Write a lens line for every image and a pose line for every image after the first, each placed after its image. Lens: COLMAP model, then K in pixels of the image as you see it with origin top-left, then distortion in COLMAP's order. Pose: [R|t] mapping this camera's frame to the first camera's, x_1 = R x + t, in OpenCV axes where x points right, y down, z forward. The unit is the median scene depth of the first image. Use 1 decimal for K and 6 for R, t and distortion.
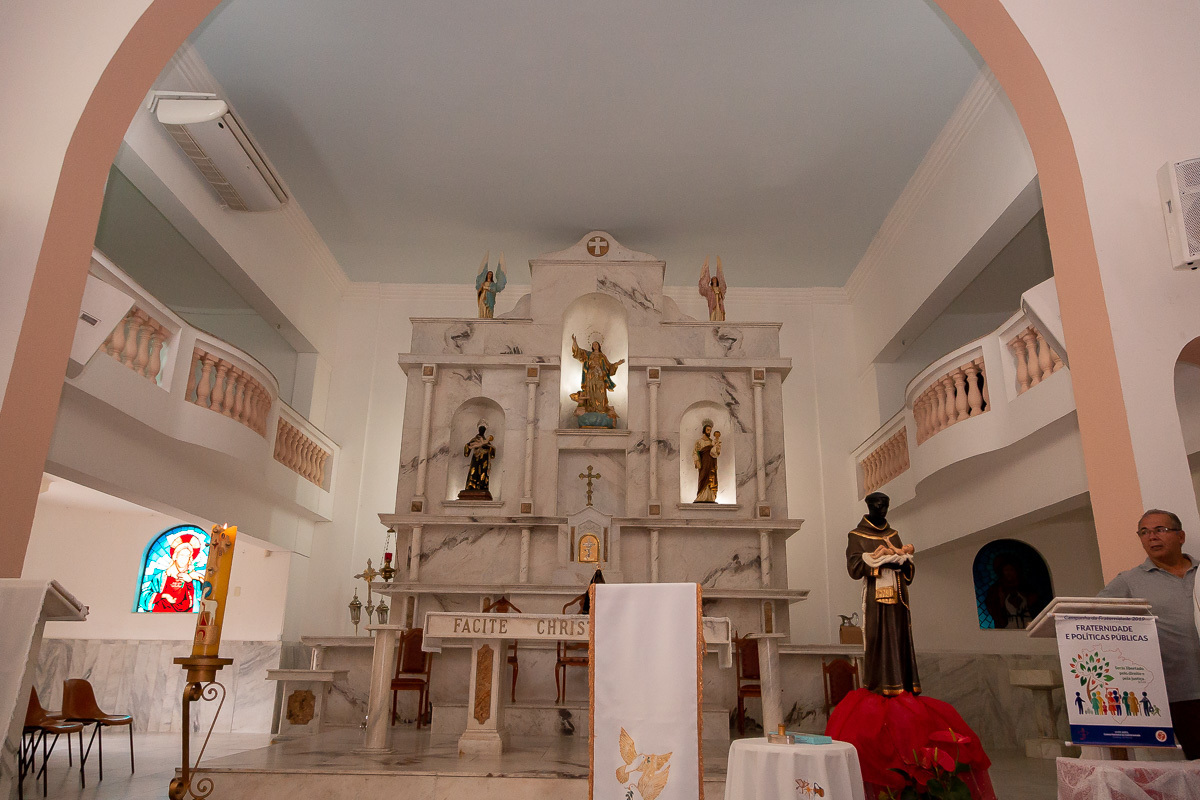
lens RADIAL K [[822.7, 0, 600.0], [0, 822.7, 400.0], [0, 0, 1]] dist [0.005099, 0.002284]
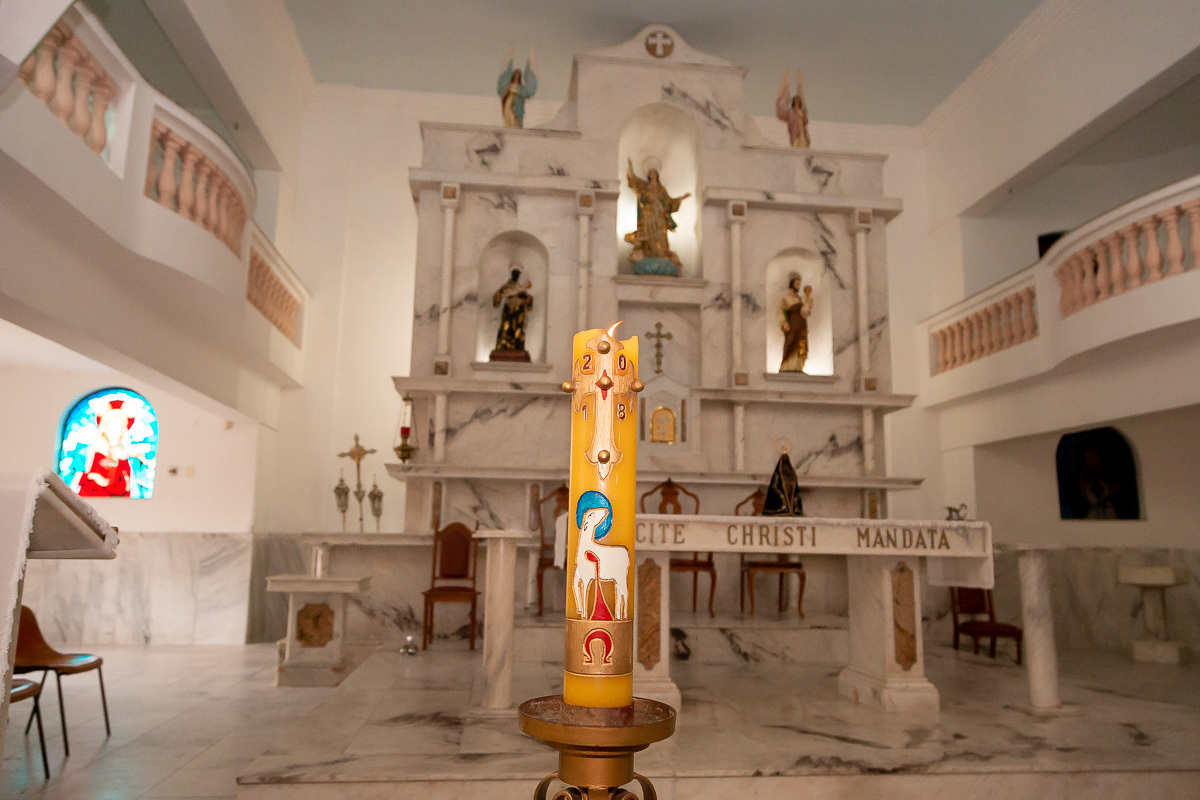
lens RADIAL K [[825.8, 0, 600.0], [0, 825.8, 400.0], [0, 0, 1]] dist [-0.009903, 0.002295]
pose [[0.992538, 0.019470, 0.120368, -0.159082], [-0.036659, 0.989145, 0.142293, 0.041048], [-0.116292, -0.145644, 0.982479, 0.206072]]
